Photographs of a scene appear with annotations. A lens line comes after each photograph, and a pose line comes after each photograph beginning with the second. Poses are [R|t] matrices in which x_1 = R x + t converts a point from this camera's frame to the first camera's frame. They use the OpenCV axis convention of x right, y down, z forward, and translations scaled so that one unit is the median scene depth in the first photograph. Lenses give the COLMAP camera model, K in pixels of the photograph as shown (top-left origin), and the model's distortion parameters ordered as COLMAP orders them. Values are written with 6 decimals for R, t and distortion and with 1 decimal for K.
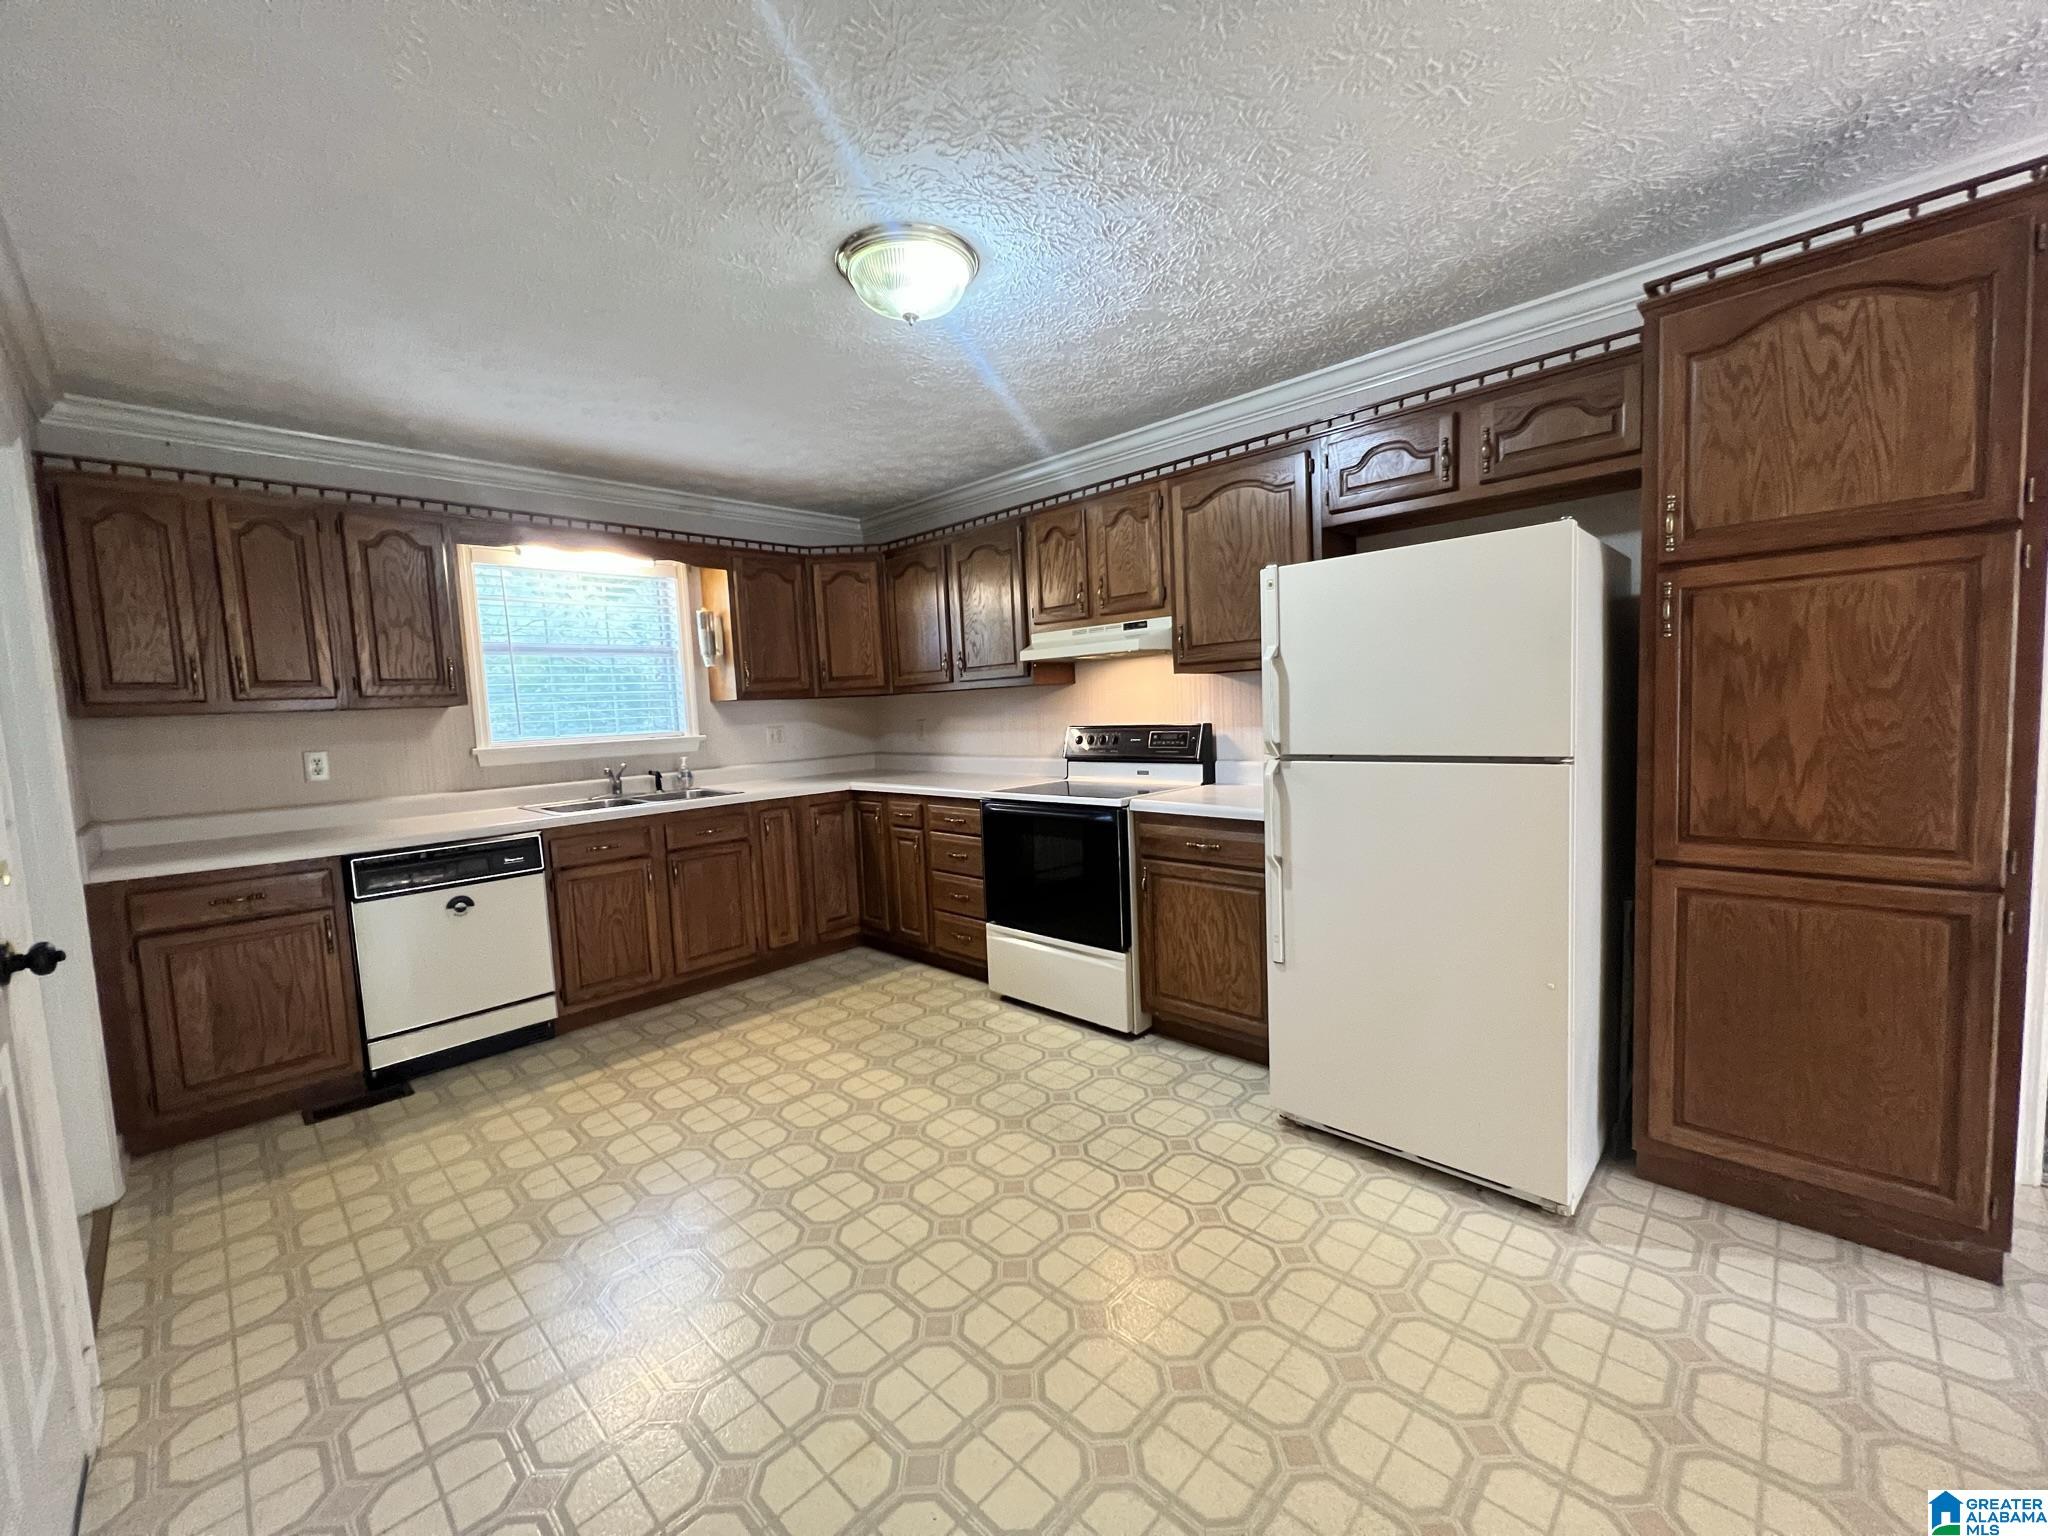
lens RADIAL K [[818.2, 0, 1020.7], [0, 818.2, 768.5], [0, 0, 1]] dist [-0.000514, 0.000845]
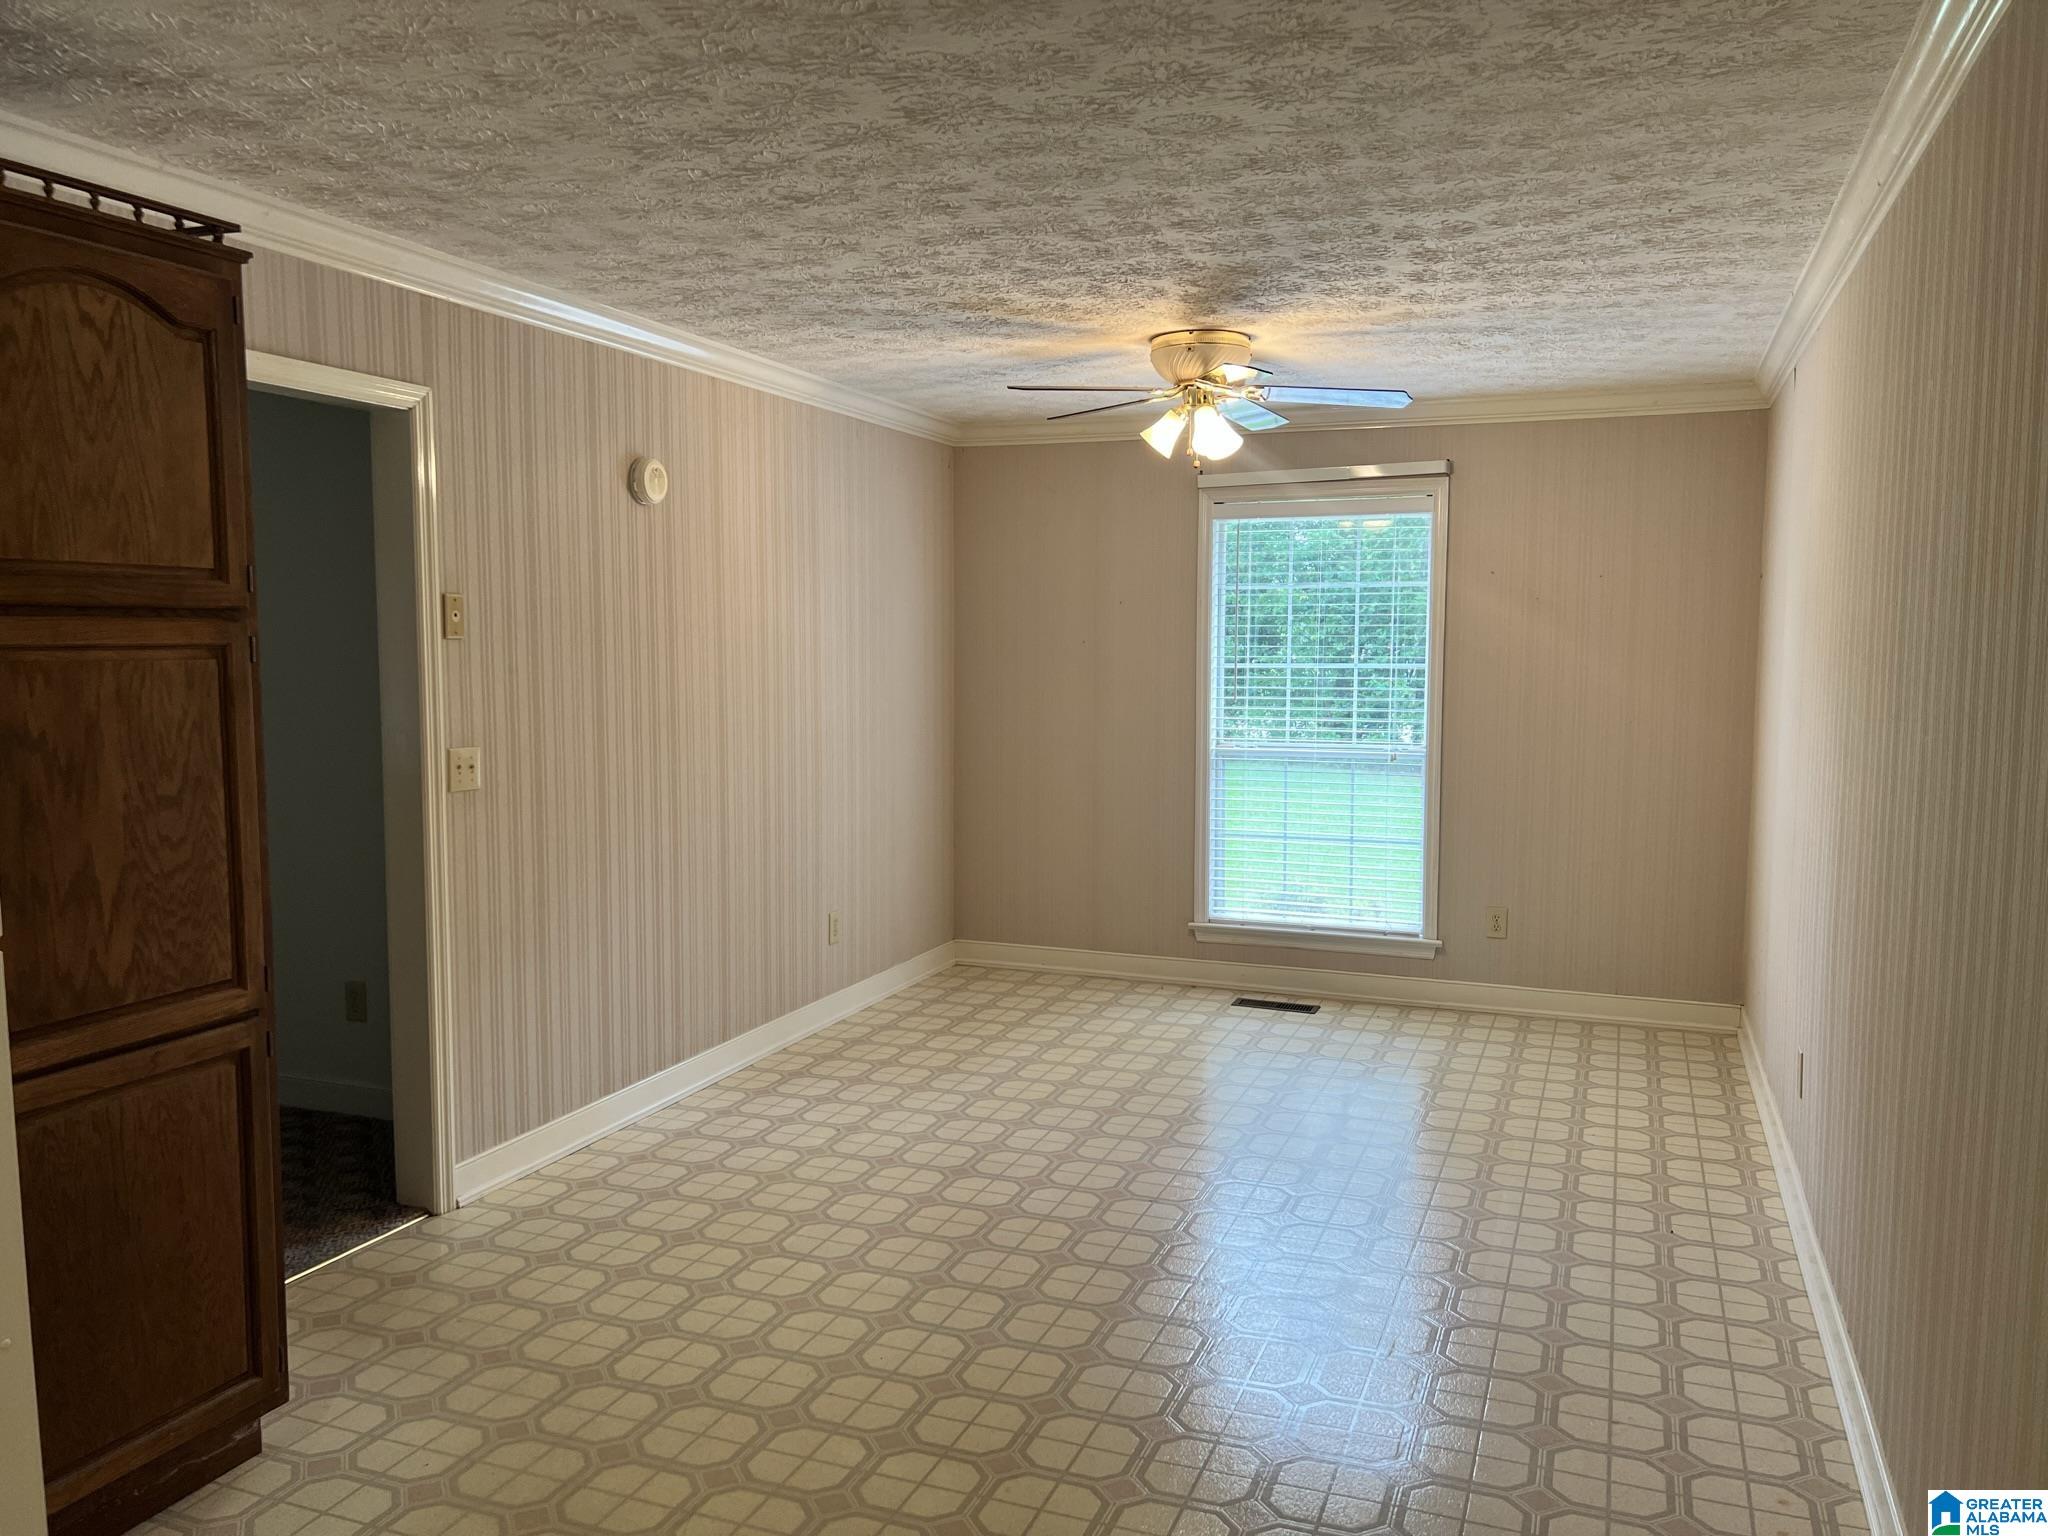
lens RADIAL K [[1544.0, 0, 1030.4], [0, 1544.0, 777.4], [0, 0, 1]] dist [0.010129, -0.016670]
pose [[-0.392836, -0.039516, 0.918759, -0.364503], [0.087119, 0.992984, 0.079958, -0.089795], [-0.915473, 0.111452, -0.386637, 0.446408]]
